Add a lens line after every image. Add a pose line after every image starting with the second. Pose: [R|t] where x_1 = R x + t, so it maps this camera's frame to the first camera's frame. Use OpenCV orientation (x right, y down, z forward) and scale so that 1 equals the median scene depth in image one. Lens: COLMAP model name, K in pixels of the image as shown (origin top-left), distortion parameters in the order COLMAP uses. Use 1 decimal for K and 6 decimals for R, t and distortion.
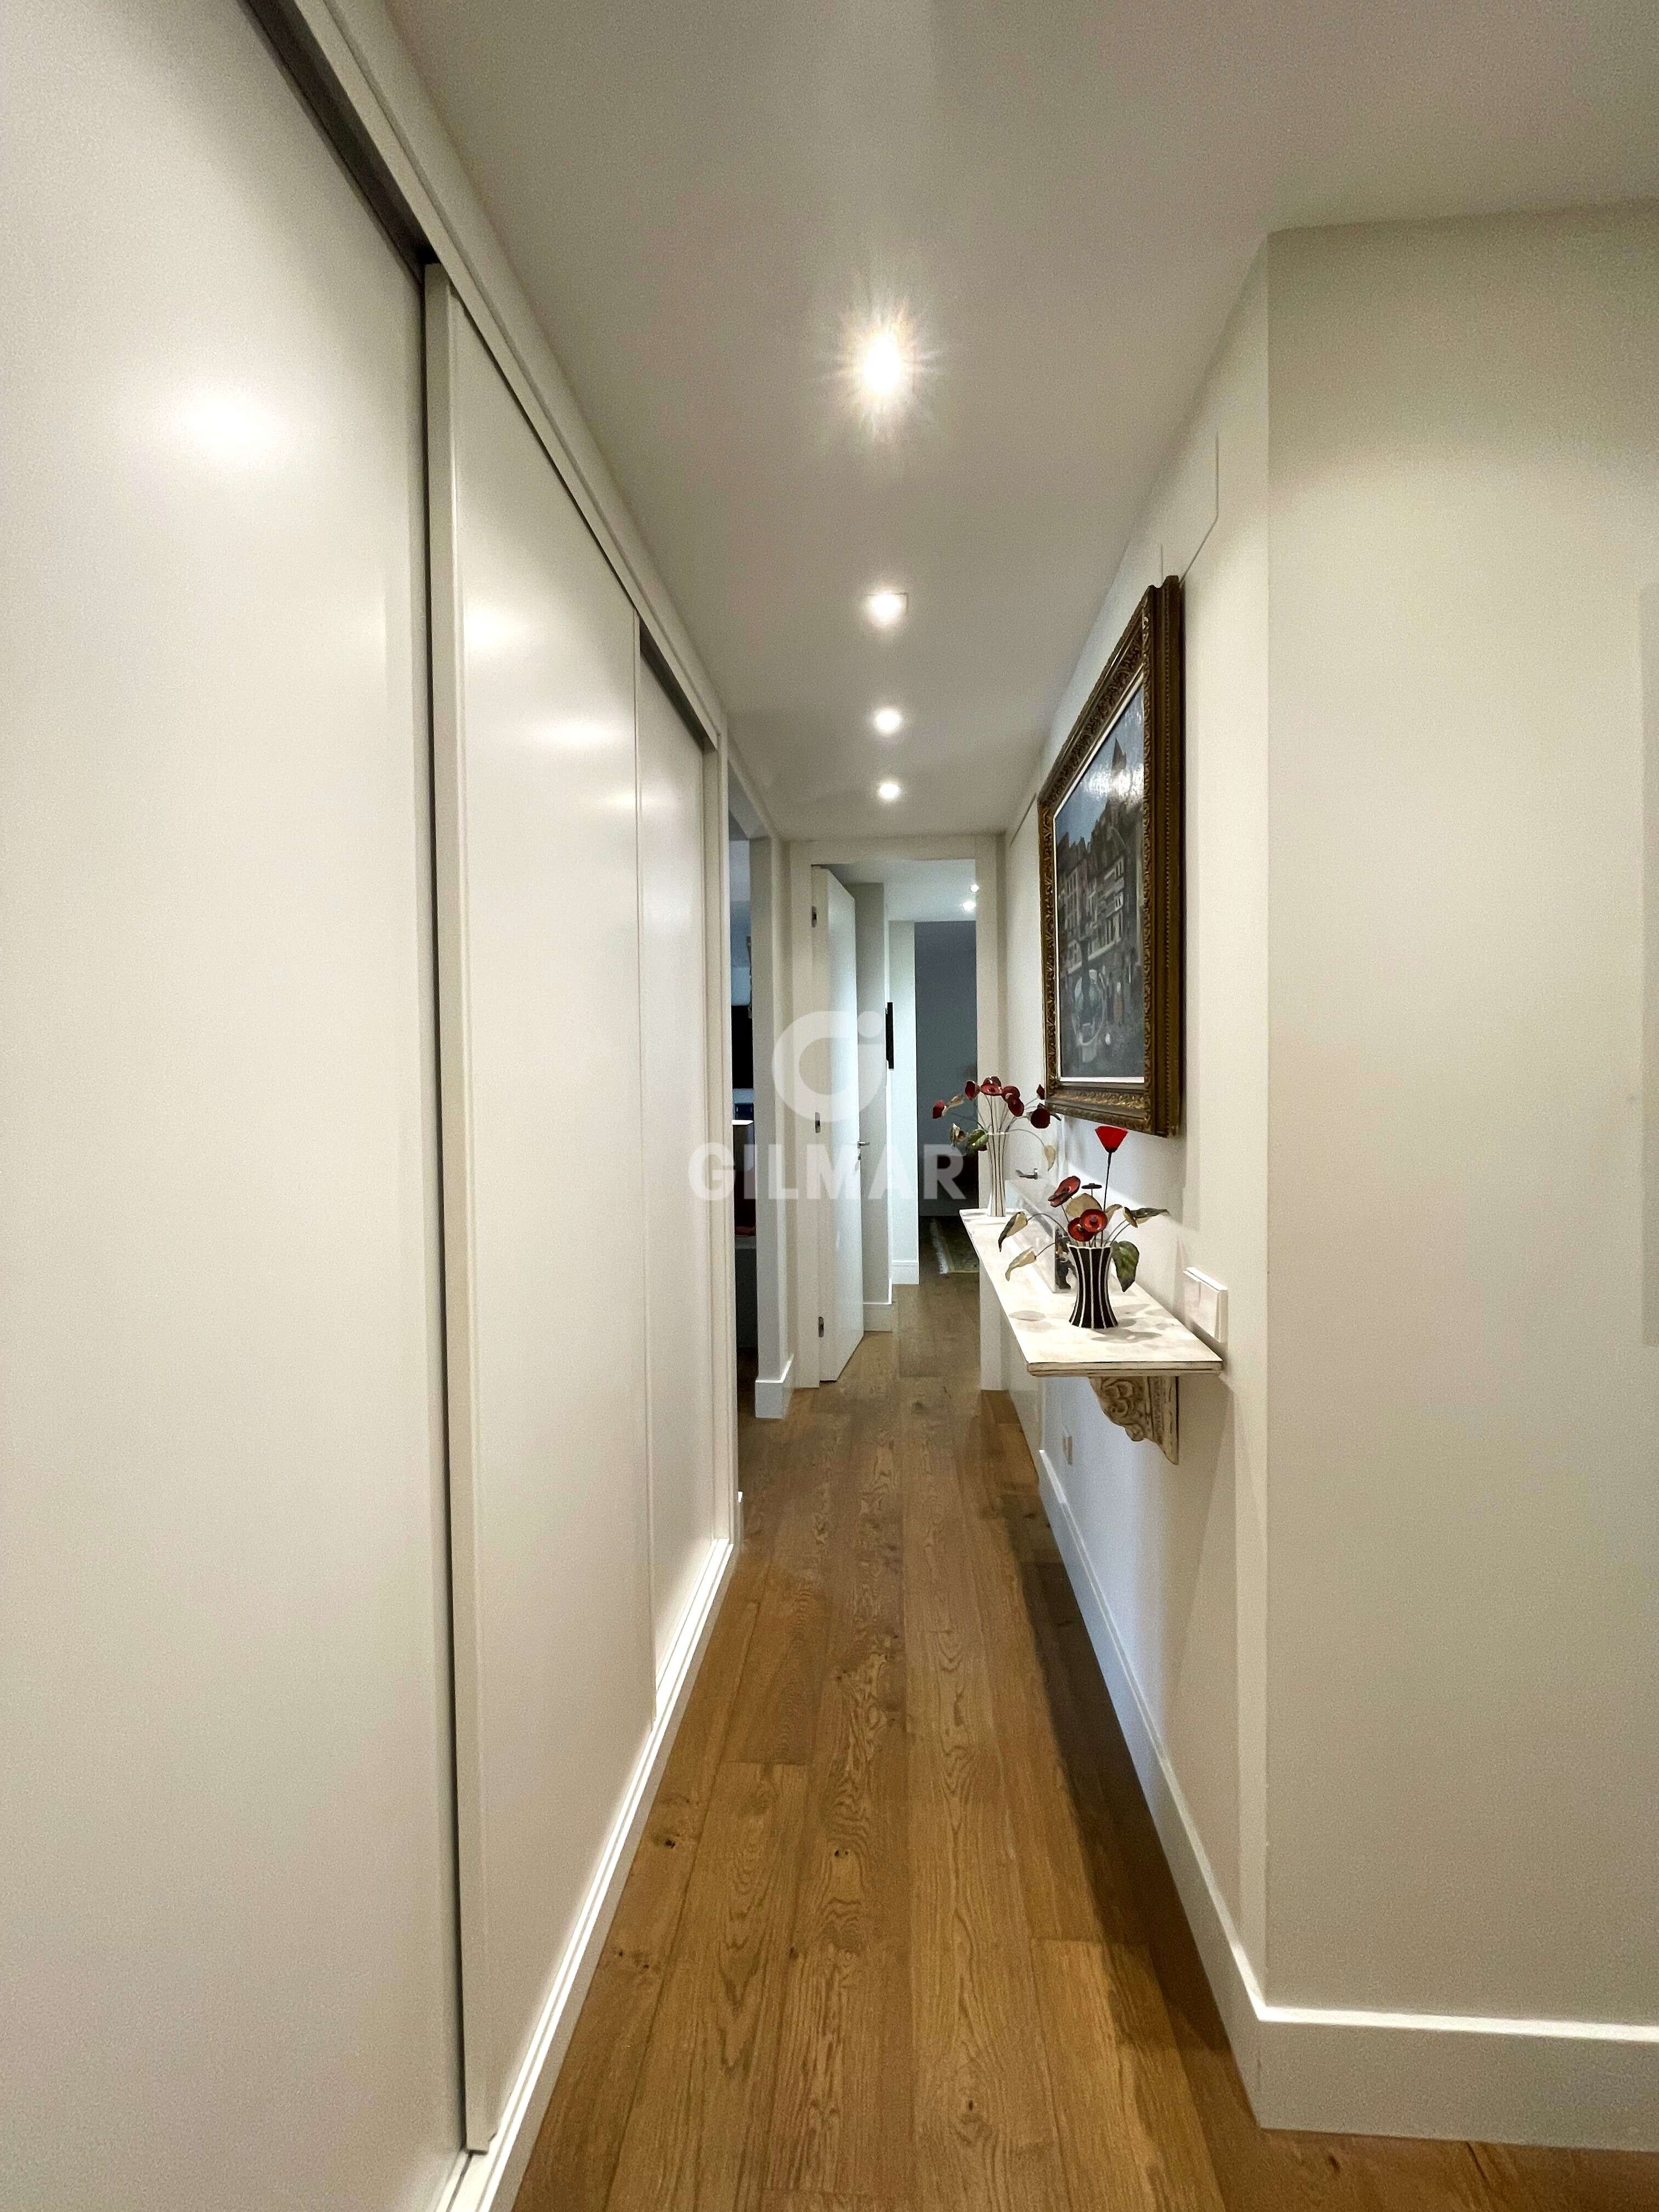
lens RADIAL K [[923.7, 0, 824.9], [0, 923.7, 1103.0], [0, 0, 1]] dist [-0.001127, -0.000216]
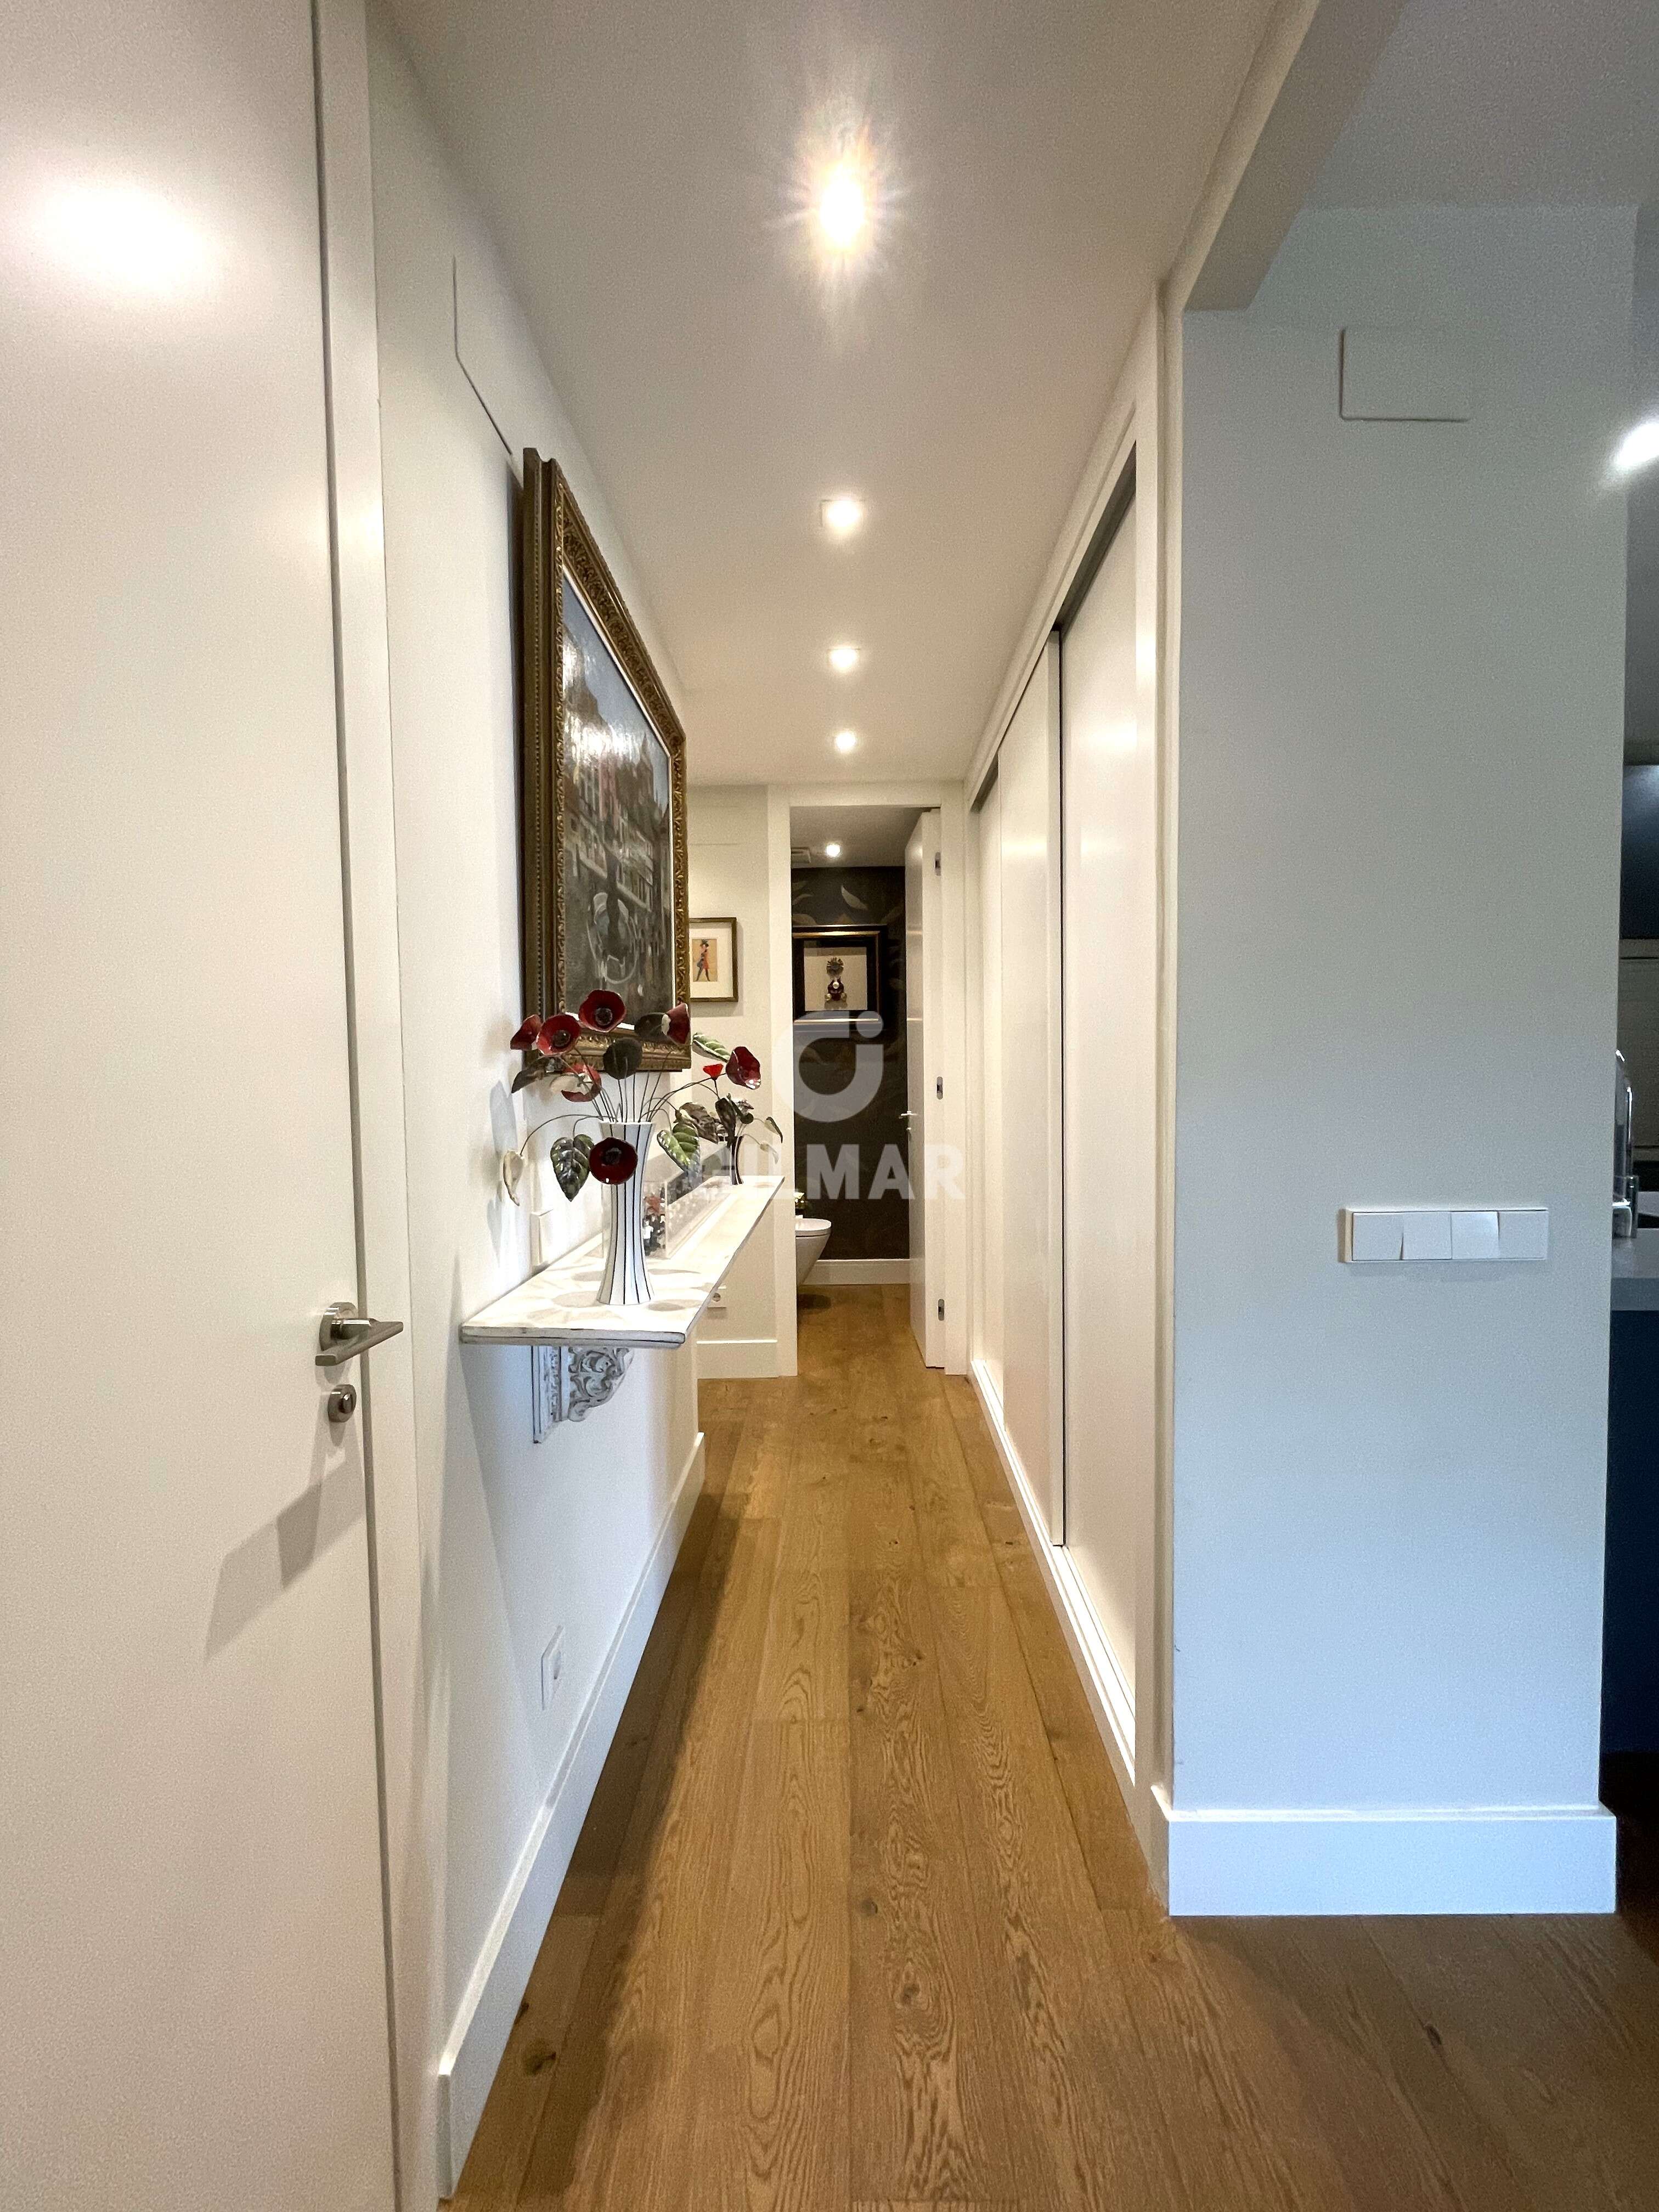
lens RADIAL K [[923.7, 0, 835.4], [0, 923.7, 1102.3], [0, 0, 1]] dist [-0.001127, -0.000216]
pose [[-0.997751, 0.030012, -0.059940, 0.147246], [0.026058, 0.997499, 0.065701, -0.006610], [0.061762, 0.063991, -0.996037, 1.993362]]
